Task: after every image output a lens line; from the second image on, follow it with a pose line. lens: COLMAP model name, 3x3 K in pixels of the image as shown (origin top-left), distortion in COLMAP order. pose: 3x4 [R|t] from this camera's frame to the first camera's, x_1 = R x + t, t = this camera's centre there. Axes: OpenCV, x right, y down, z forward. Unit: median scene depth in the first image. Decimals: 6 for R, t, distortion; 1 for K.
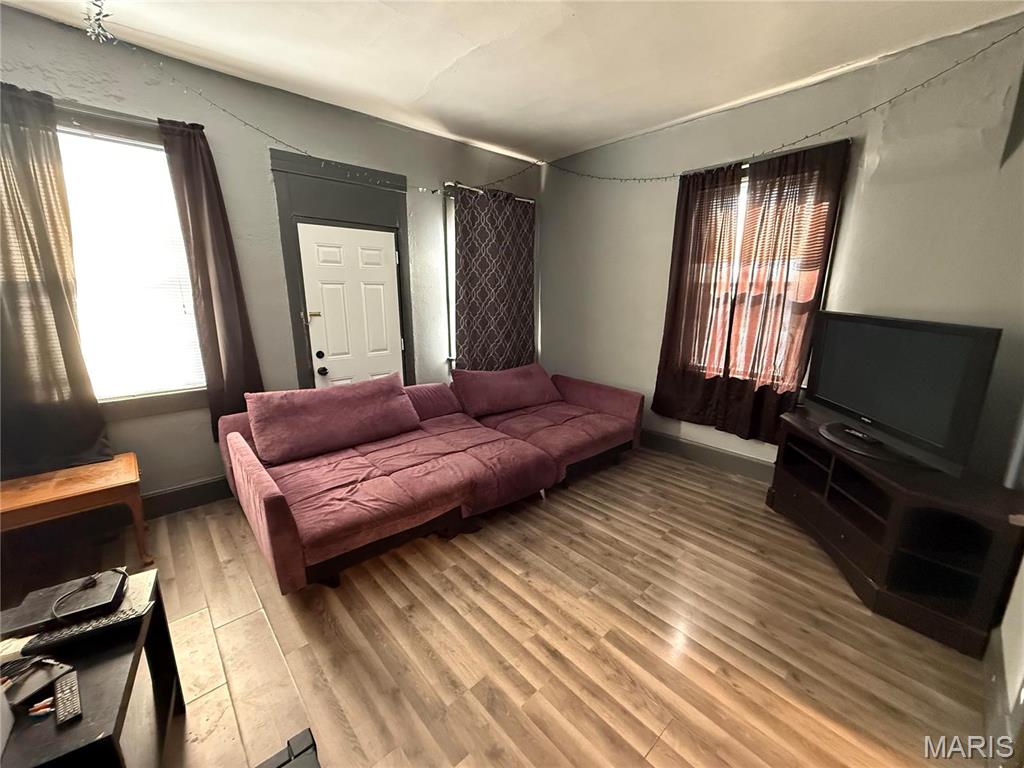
lens RADIAL K [[407.2, 0, 512.0], [0, 407.2, 384.0], [0, 0, 1]] dist [0.000488, -0.000062]
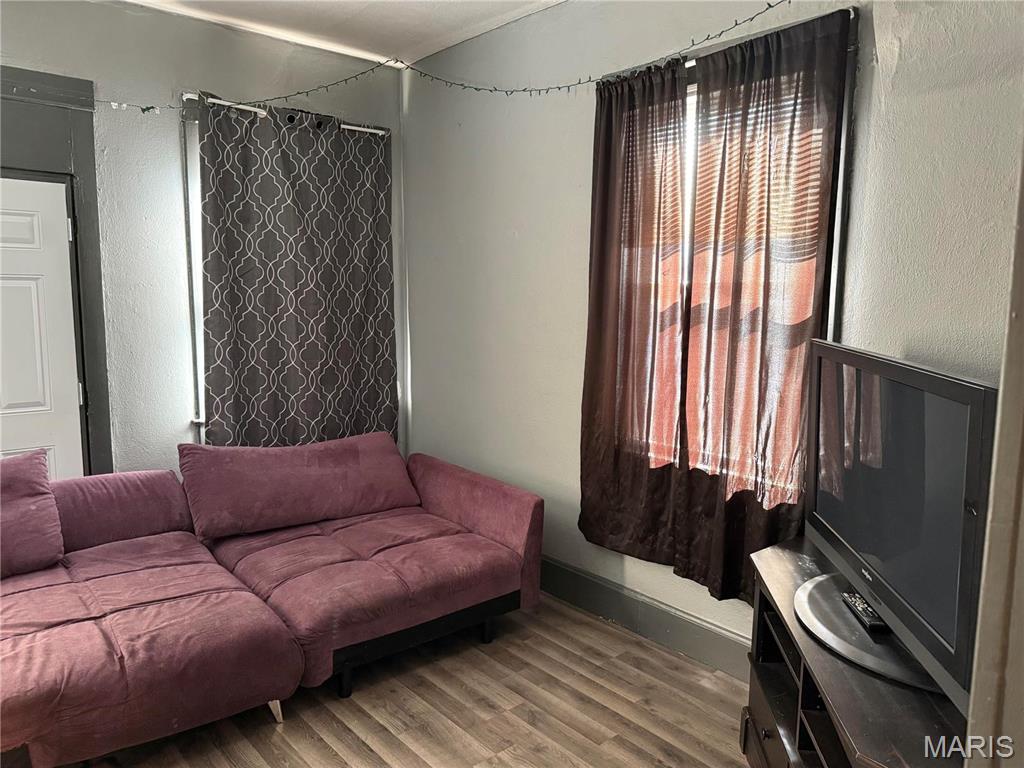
lens RADIAL K [[723.8, 0, 512.0], [0, 723.8, 384.0], [0, 0, 1]] dist [0.076995, -0.096102]
pose [[0.999772, 0.012649, -0.017183, 0.311825], [-0.014316, 0.994816, -0.100680, -0.025978], [0.015820, 0.100903, 0.994770, 0.089936]]
